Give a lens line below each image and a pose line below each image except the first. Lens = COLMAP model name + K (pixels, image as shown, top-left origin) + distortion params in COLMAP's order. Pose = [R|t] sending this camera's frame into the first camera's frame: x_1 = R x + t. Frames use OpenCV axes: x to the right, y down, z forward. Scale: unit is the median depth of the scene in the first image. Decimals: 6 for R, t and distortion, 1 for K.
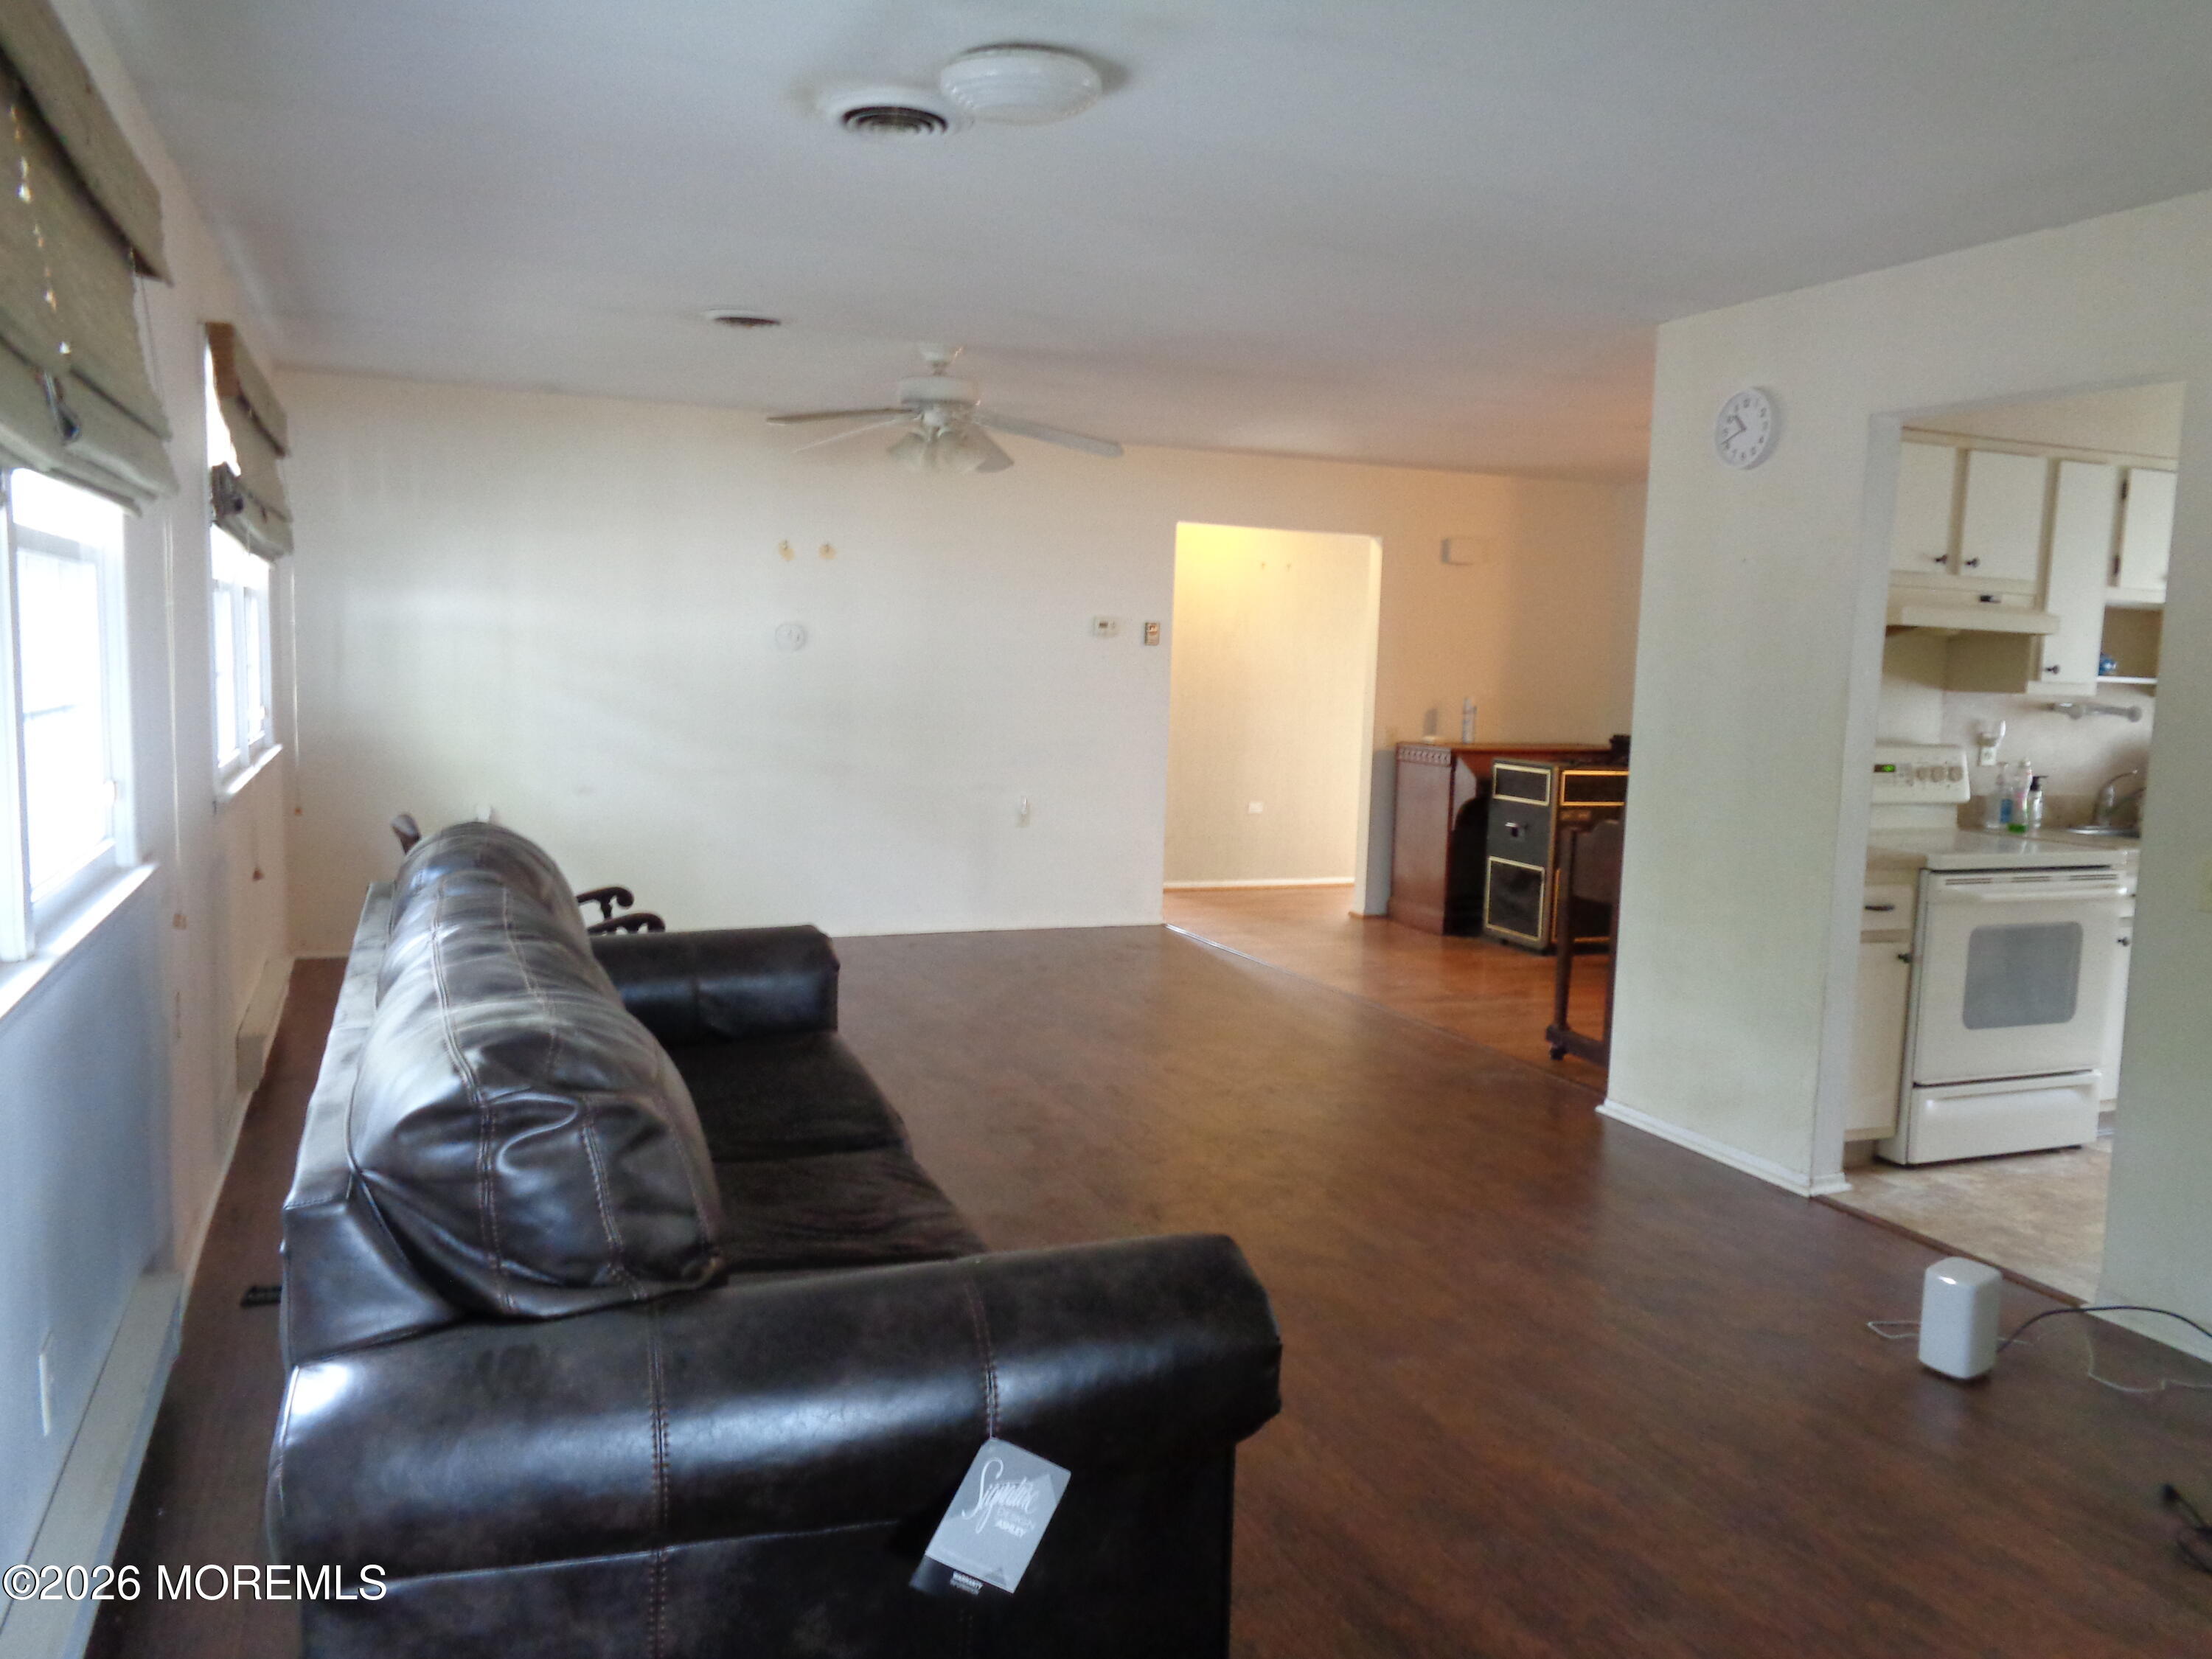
lens RADIAL K [[1636.5, 0, 1100.8], [0, 1636.5, 825.3], [0, 0, 1]] dist [-0.031256, 0.034414]
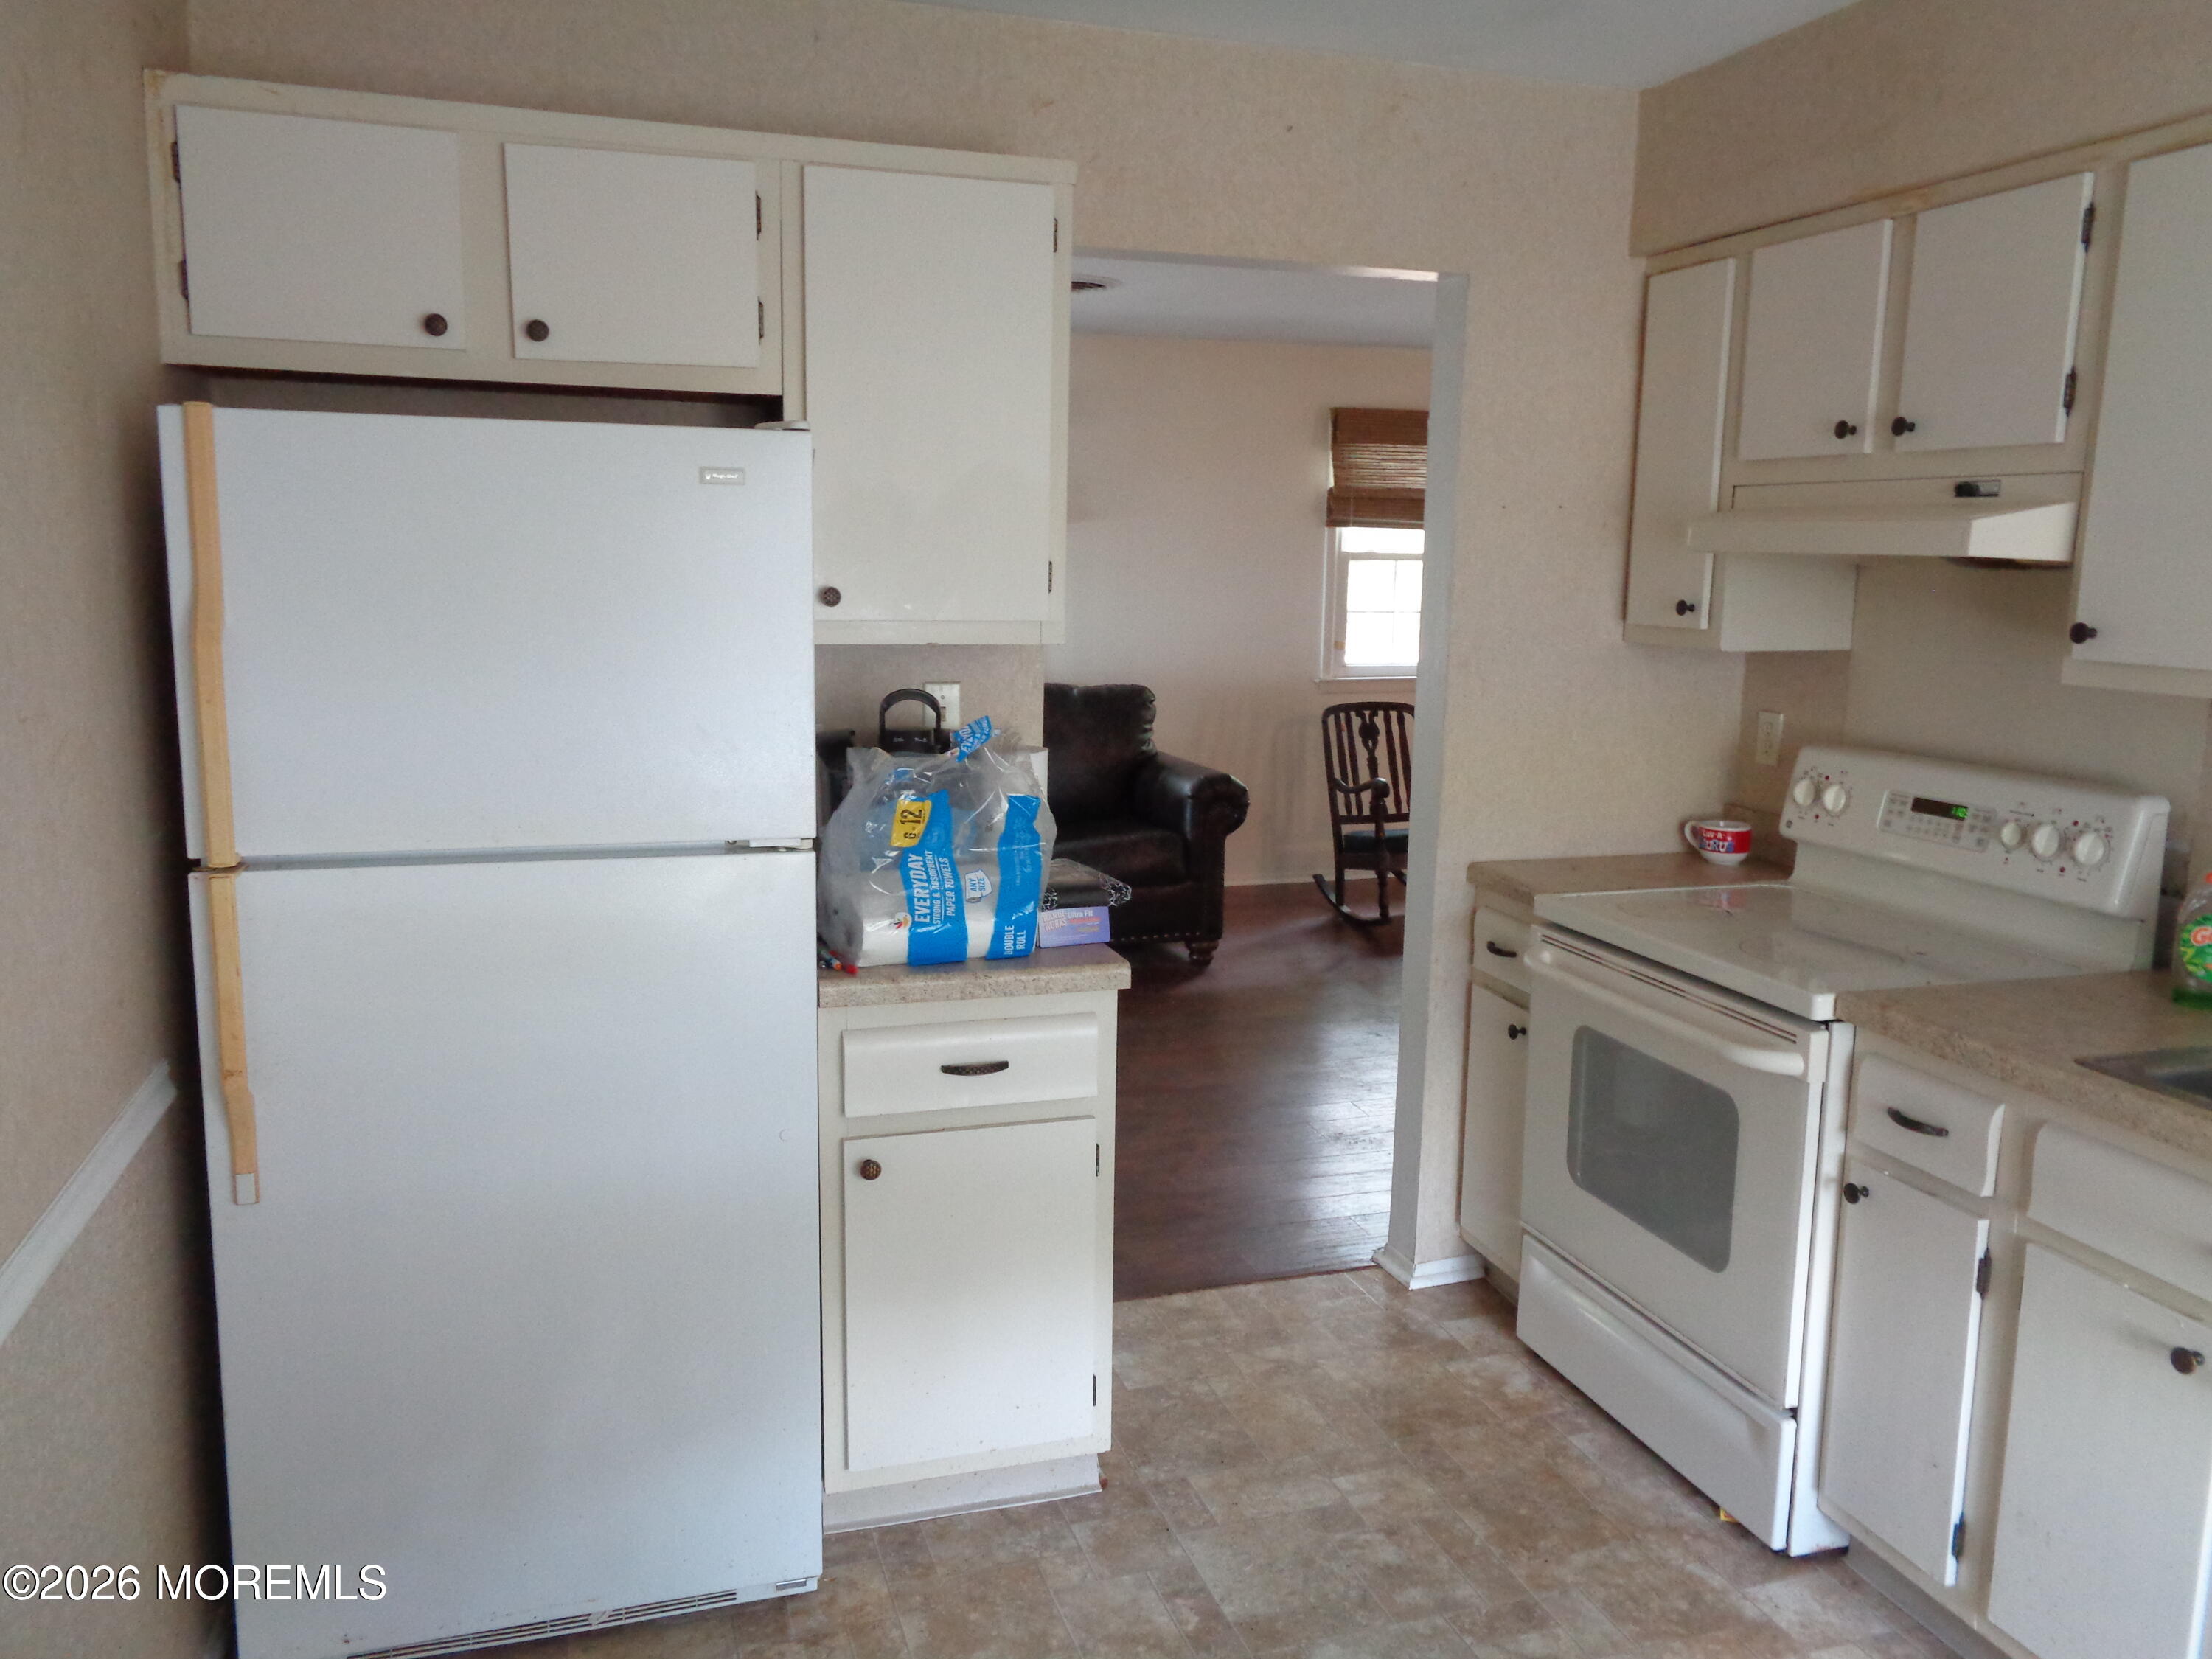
lens RADIAL K [[1636.5, 0, 1103.3], [0, 1636.5, 839.4], [0, 0, 1]] dist [-0.031256, 0.034414]
pose [[-0.072926, 0.135262, -0.988123, 1.153257], [-0.121929, 0.982119, 0.143439, -0.076584], [0.989856, 0.130942, -0.055130, 0.826000]]
